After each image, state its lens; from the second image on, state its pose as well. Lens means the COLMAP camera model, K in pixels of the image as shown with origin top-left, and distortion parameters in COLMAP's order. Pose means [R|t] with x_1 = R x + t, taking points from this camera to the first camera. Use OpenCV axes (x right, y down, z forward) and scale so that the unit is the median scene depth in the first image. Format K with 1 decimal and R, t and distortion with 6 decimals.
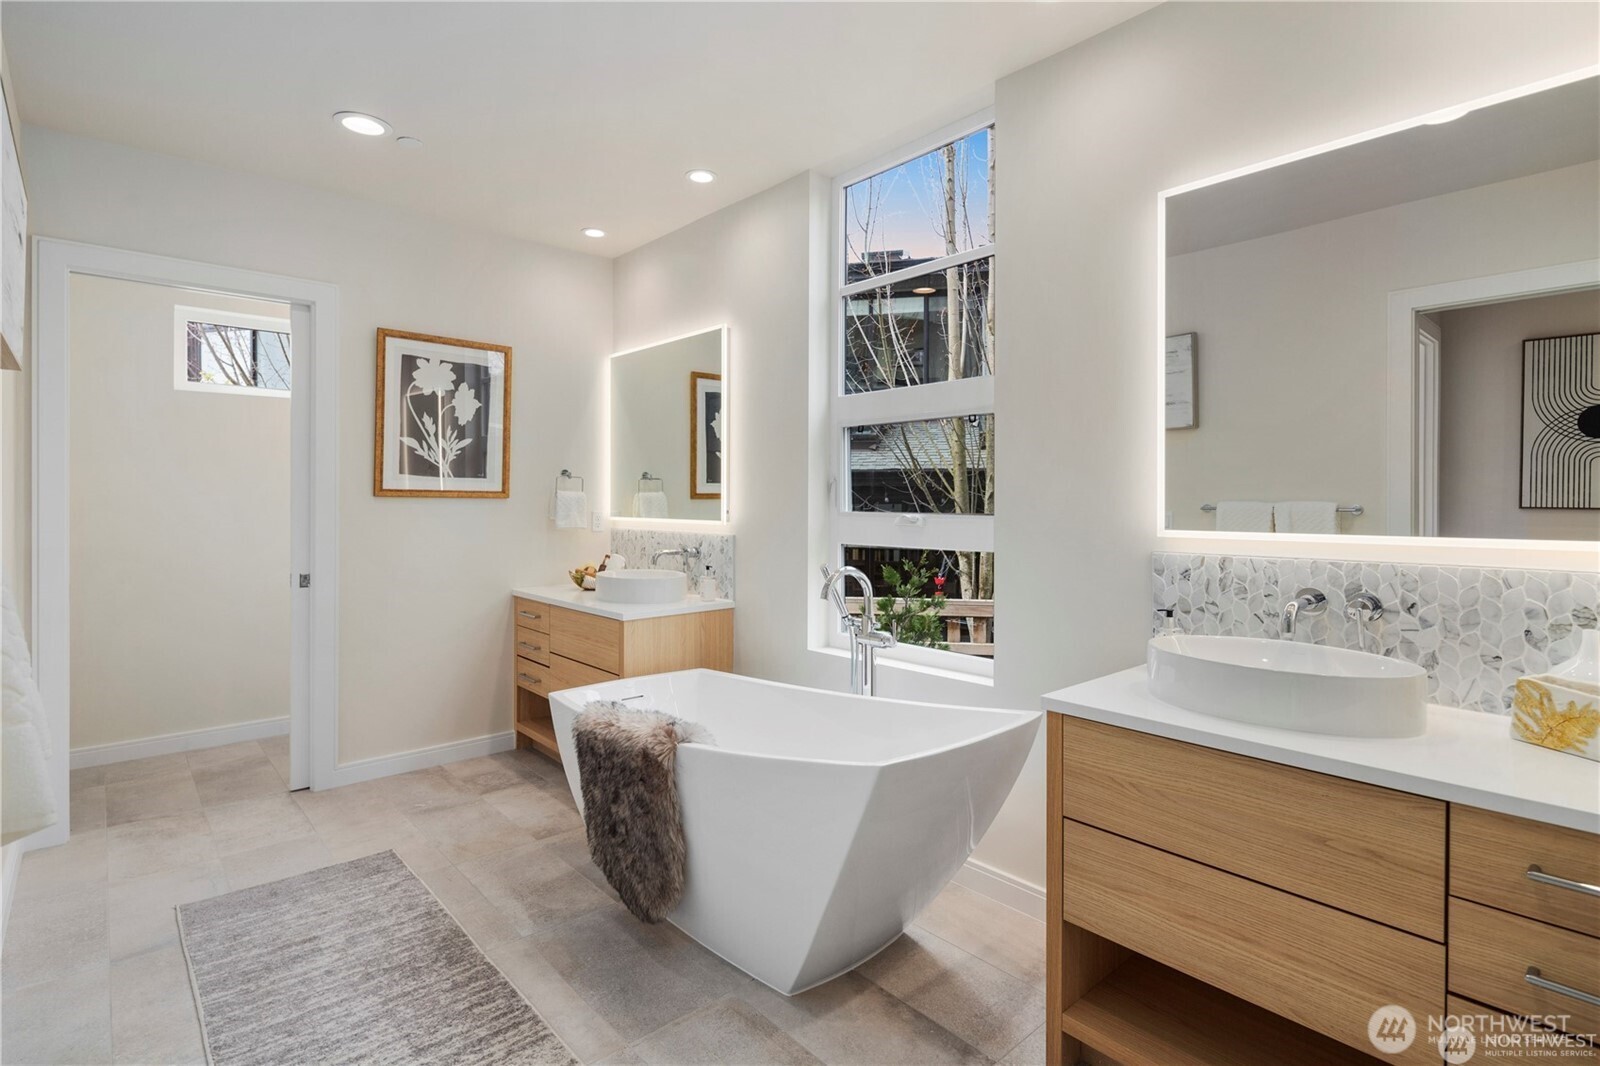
lens RADIAL K [[770.3, 0, 793.6], [0, 770.3, 493.7], [0, 0, 1]] dist [-0.000101, 0.000177]
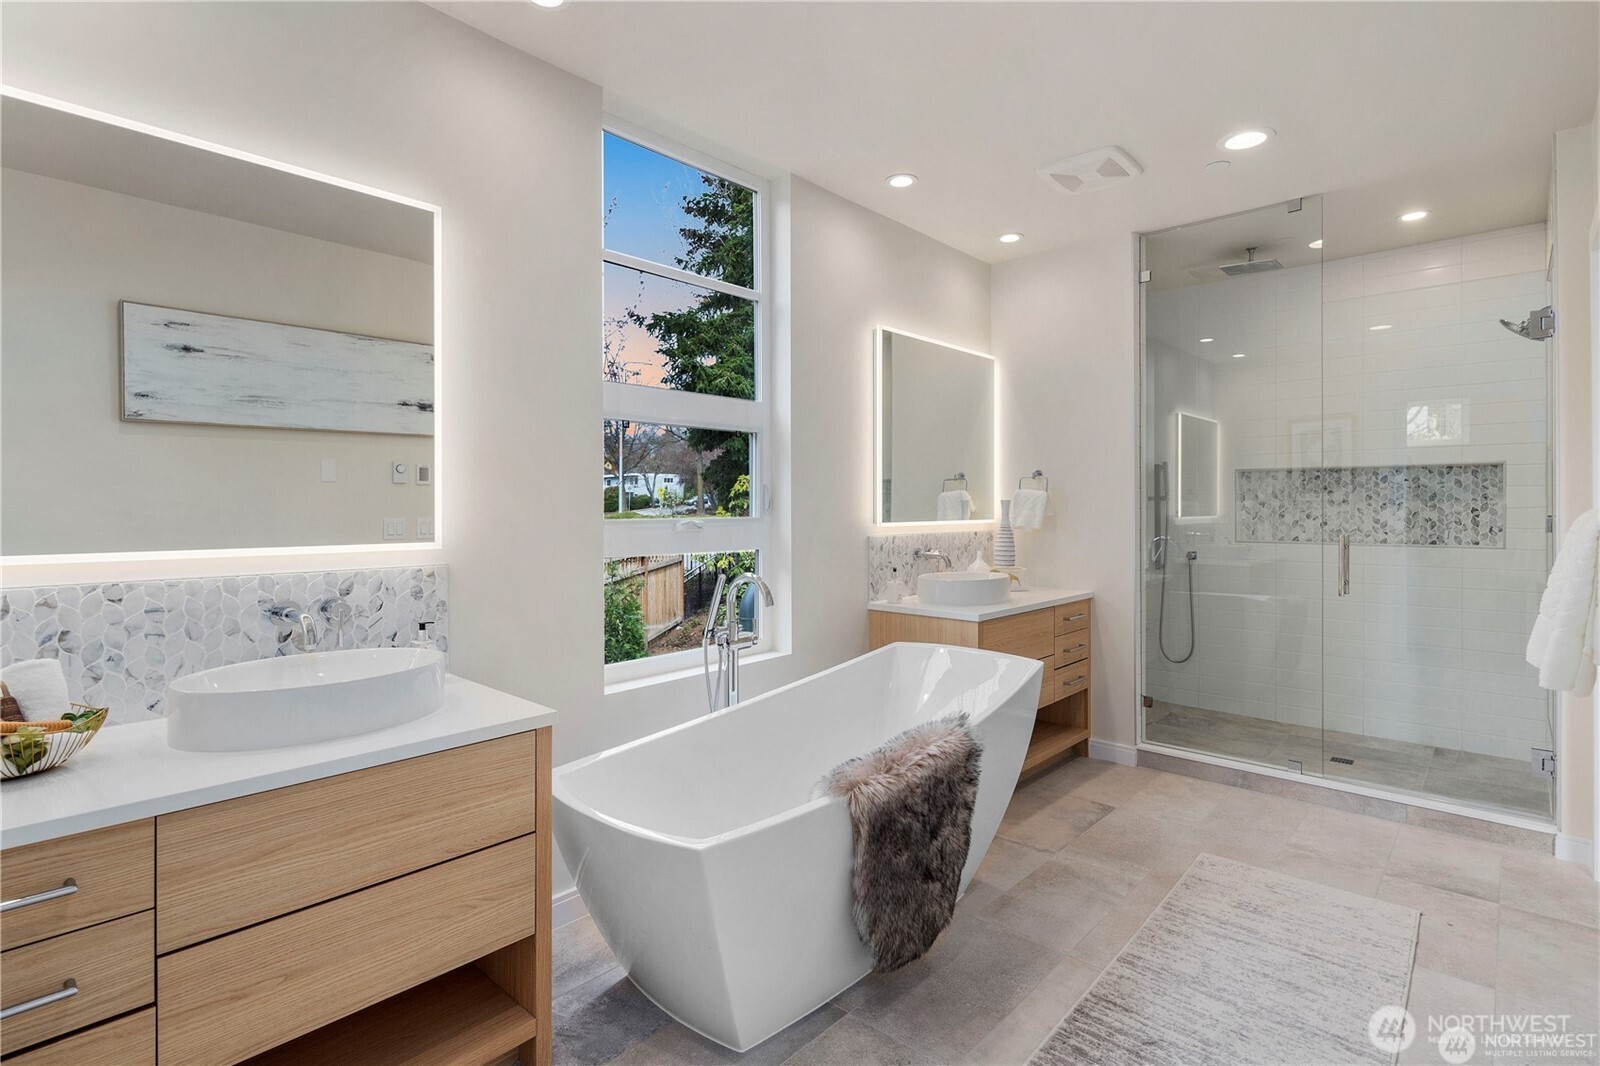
lens RADIAL K [[783.4, 0, 793.3], [0, 783.4, 513.3], [0, 0, 1]] dist [0.001602, -0.000244]
pose [[-0.089286, -0.002131, 0.996004, -1.198248], [0.002053, 0.999995, 0.002324, 0.021623], [-0.996004, 0.002252, -0.089281, 1.321238]]
